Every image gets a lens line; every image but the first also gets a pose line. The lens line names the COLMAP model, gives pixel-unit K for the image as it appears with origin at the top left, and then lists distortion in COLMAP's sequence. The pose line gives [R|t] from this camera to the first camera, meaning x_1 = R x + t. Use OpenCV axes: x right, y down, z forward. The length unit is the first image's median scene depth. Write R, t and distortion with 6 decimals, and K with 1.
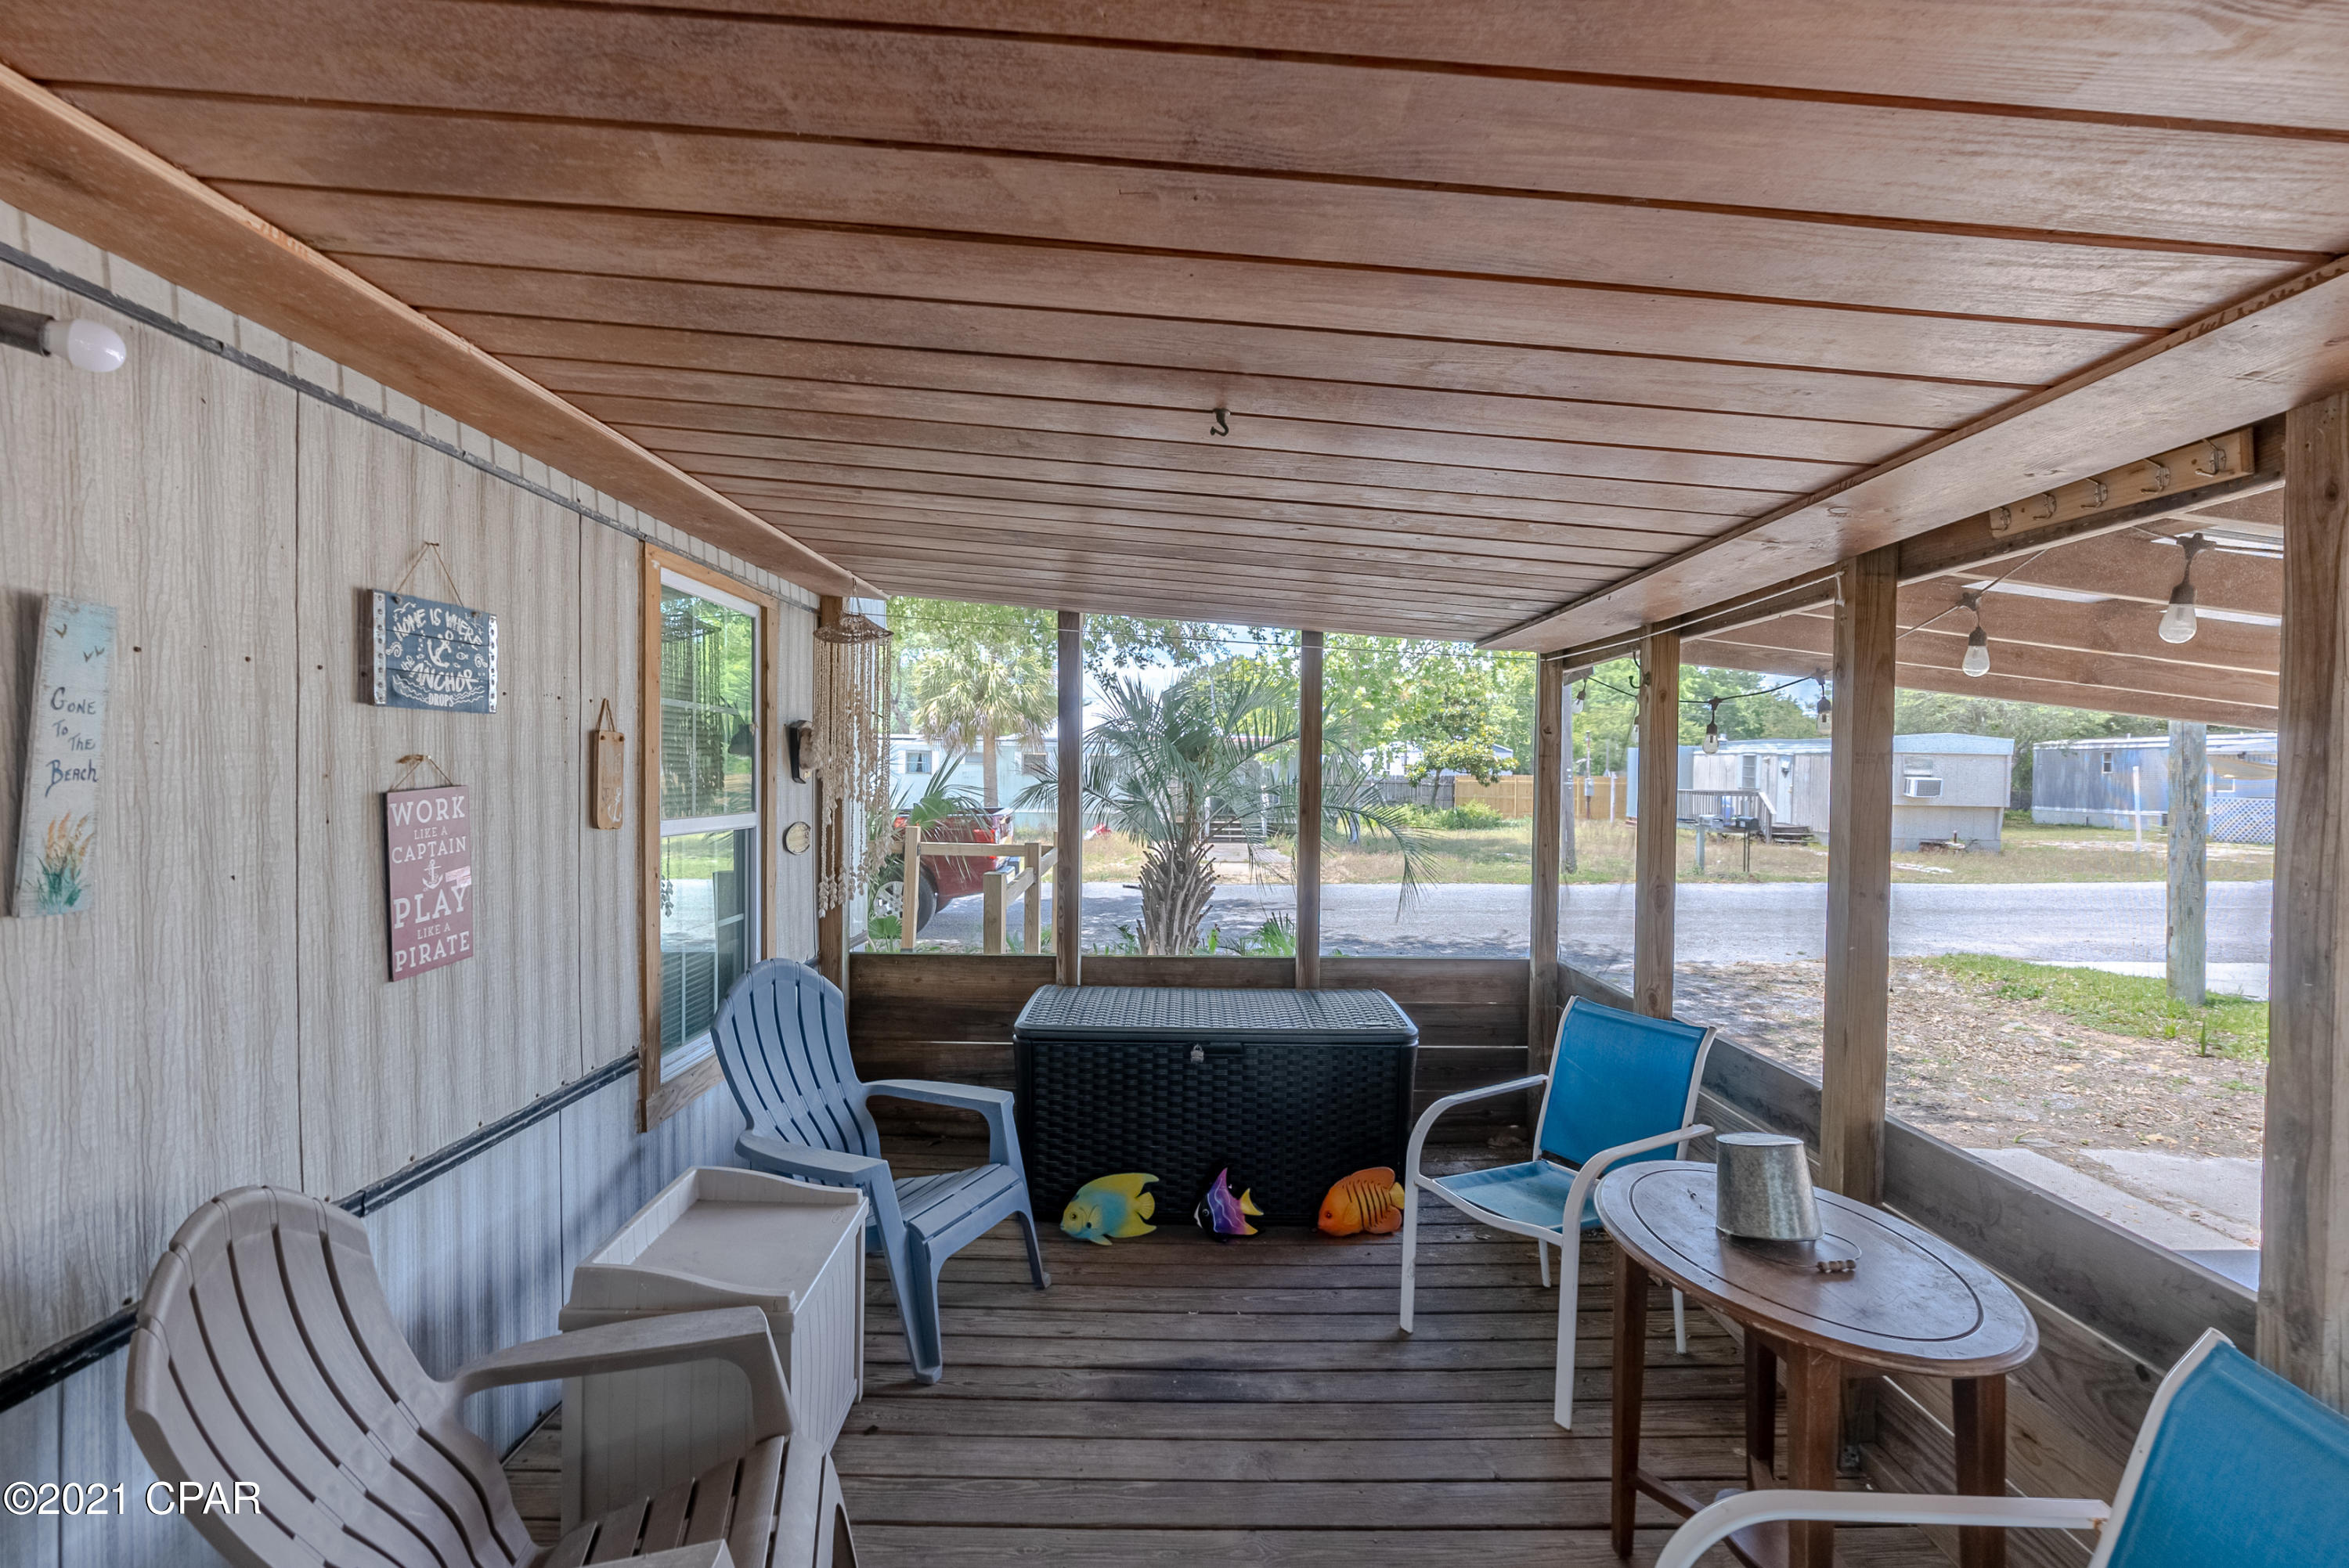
lens RADIAL K [[1067.6, 0, 1174.2], [0, 1067.6, 782.6], [0, 0, 1]] dist [-0.009282, 0.002460]
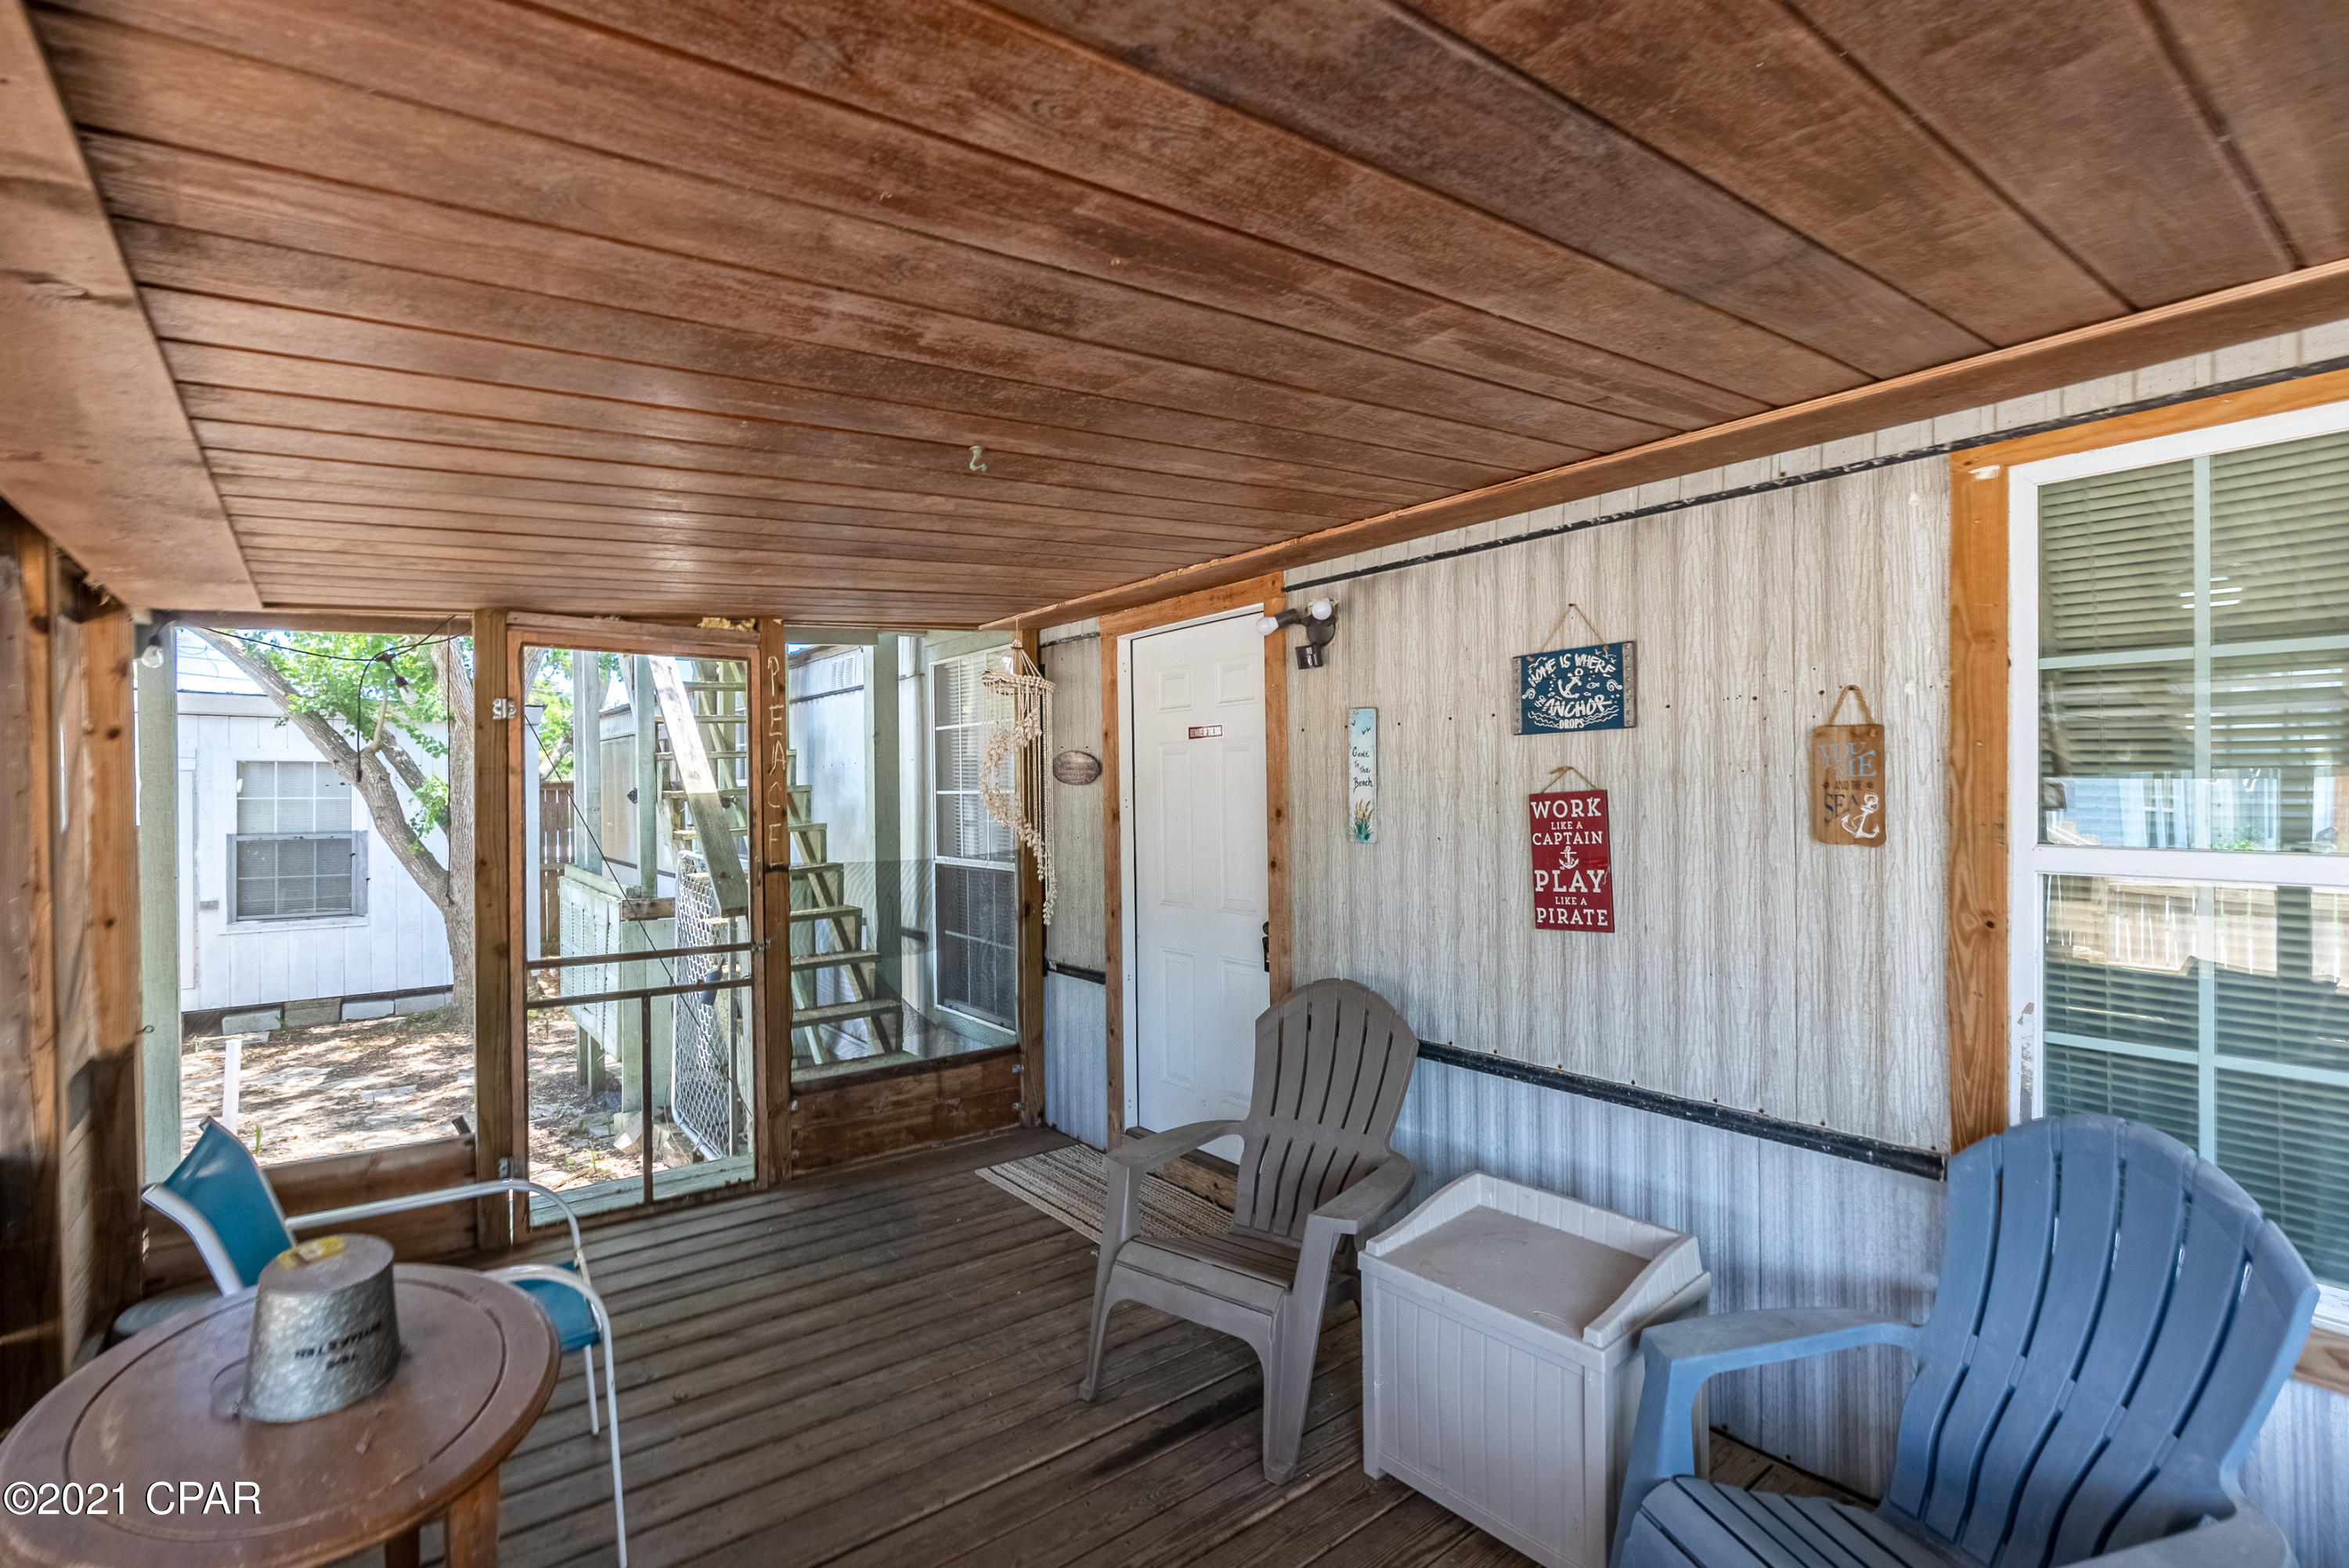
lens RADIAL K [[1067.6, 0, 1194.8], [0, 1067.6, 781.2], [0, 0, 1]] dist [-0.009282, 0.002460]
pose [[-0.780725, -0.004827, -0.624856, 0.479057], [-0.003262, 0.999988, -0.003650, -0.001480], [0.624866, -0.000812, -0.780732, 1.725464]]
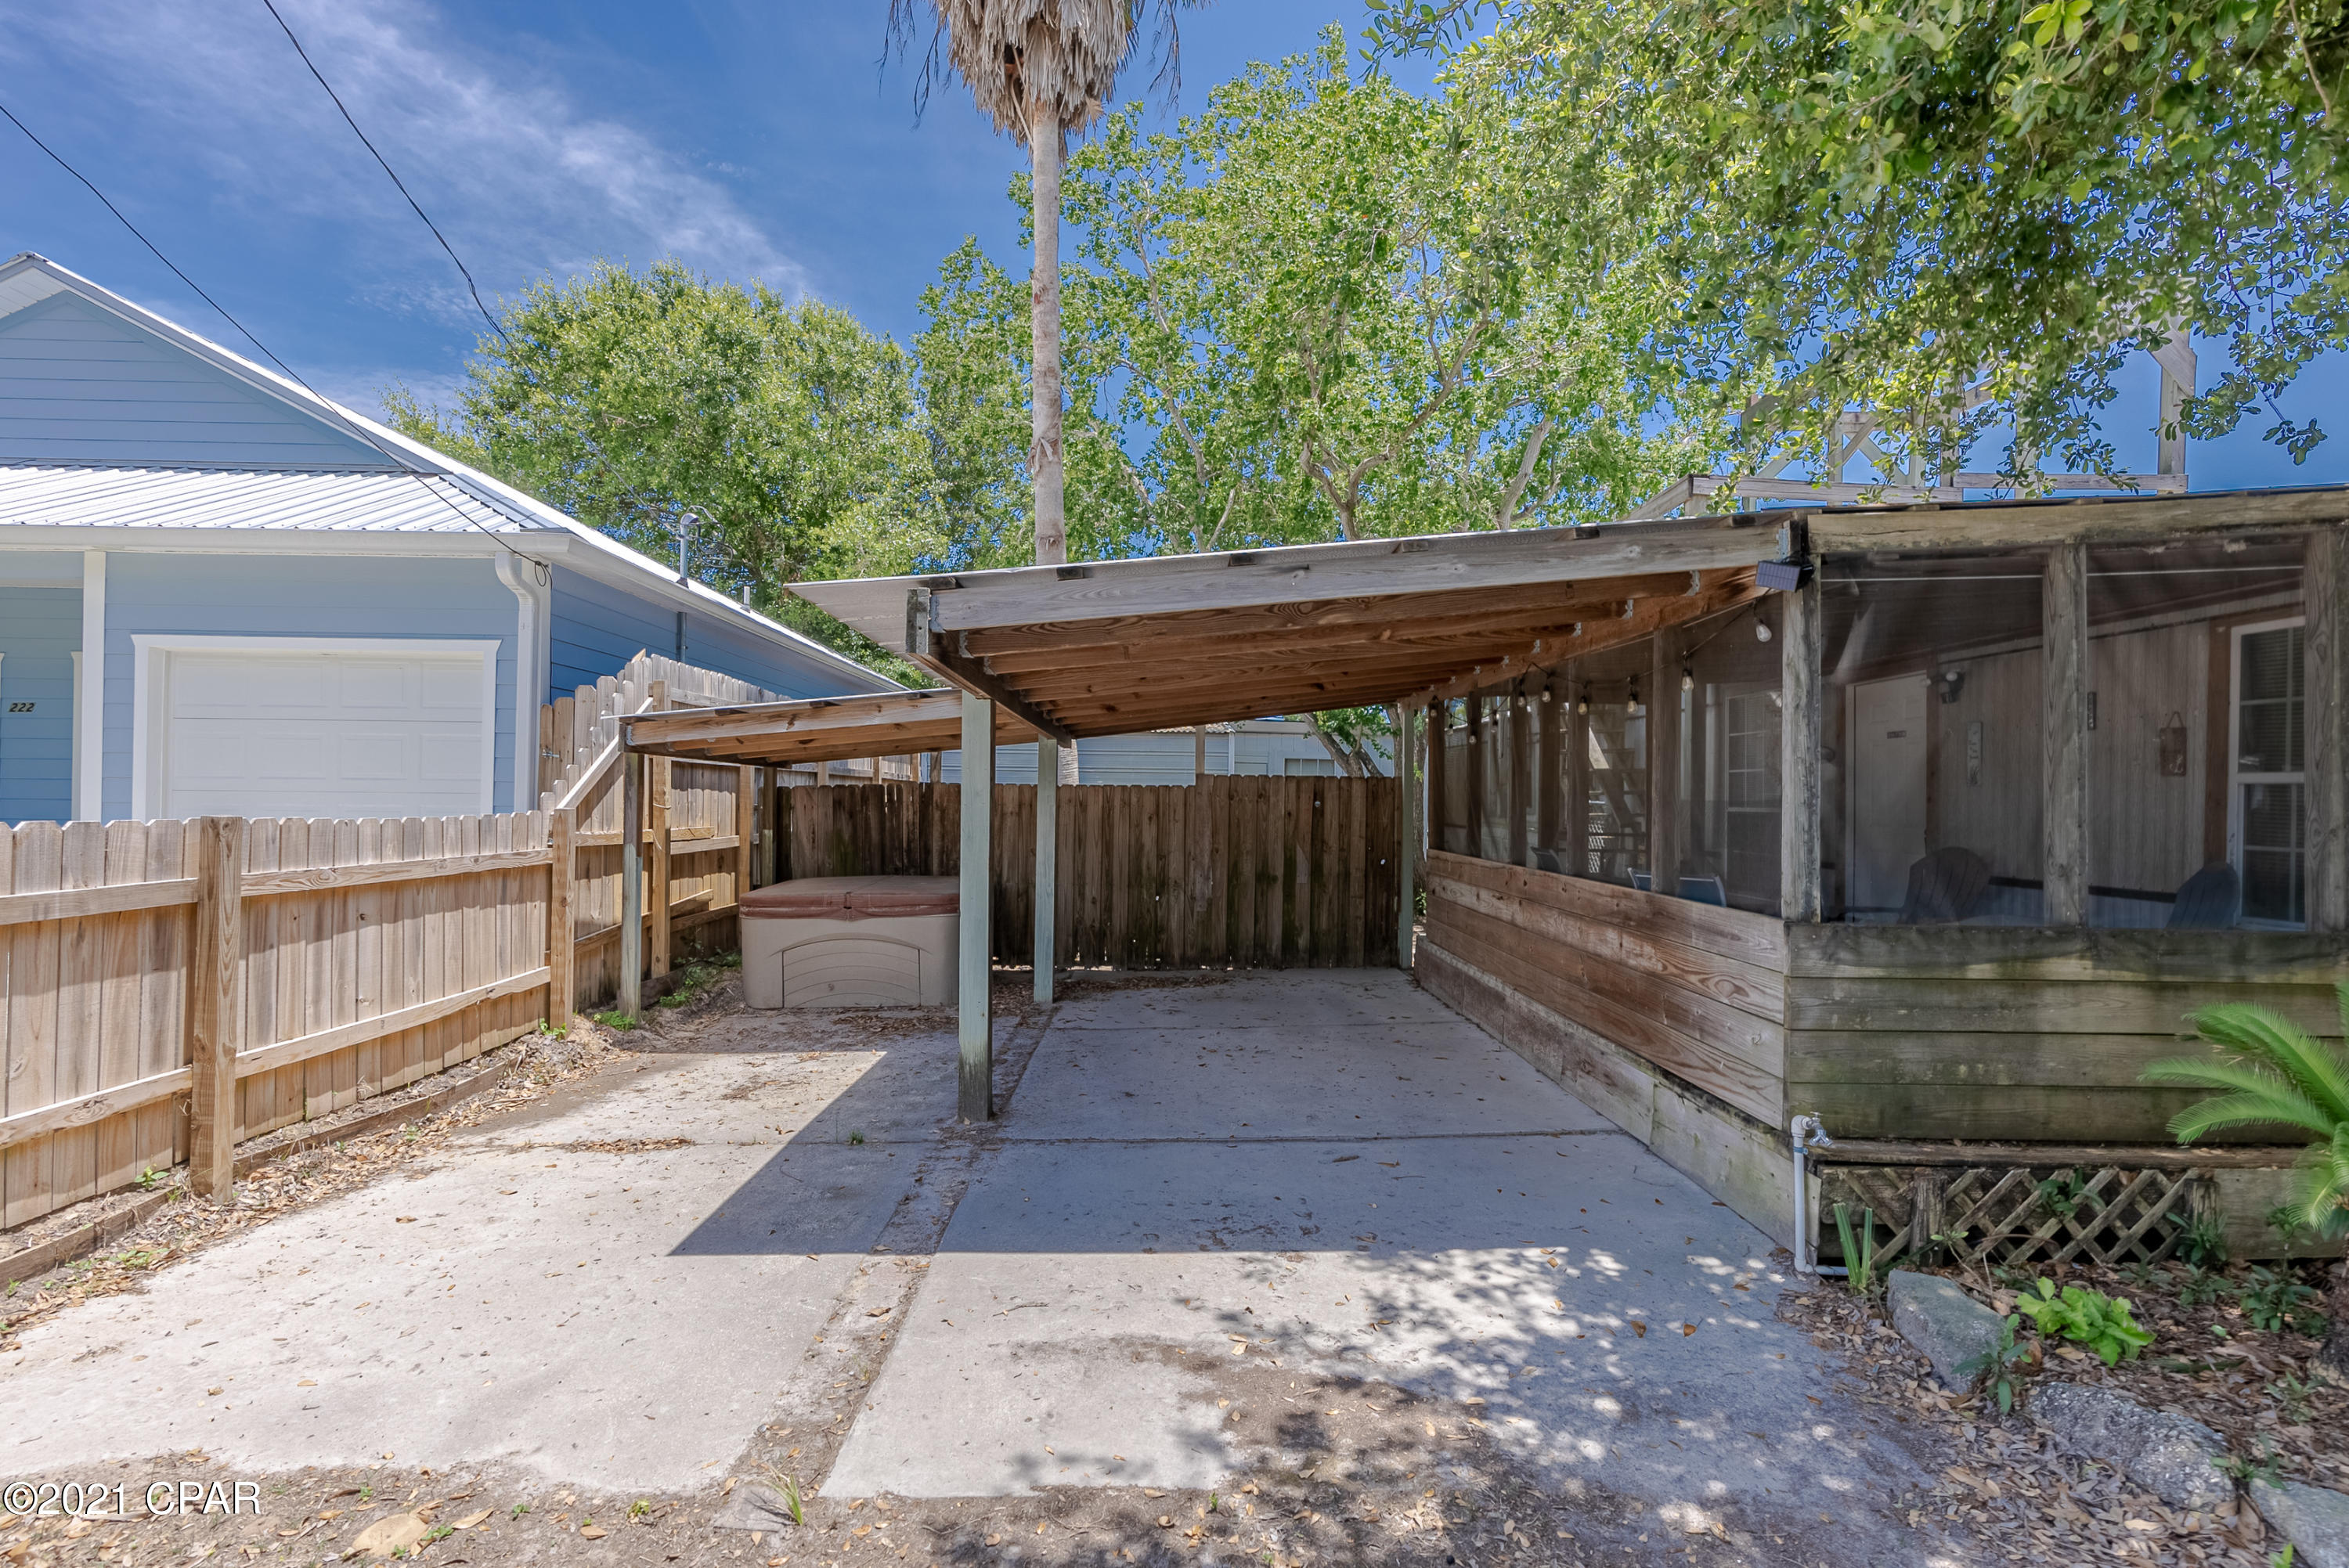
lens RADIAL K [[1067.6, 0, 1194.4], [0, 1067.6, 786.3], [0, 0, 1]] dist [-0.009282, 0.002460]
pose [[-0.999236, -0.025497, -0.029615, 1.815663], [-0.025522, 0.999674, 0.000461, 0.143226], [0.029594, 0.001216, -0.999561, 3.873409]]
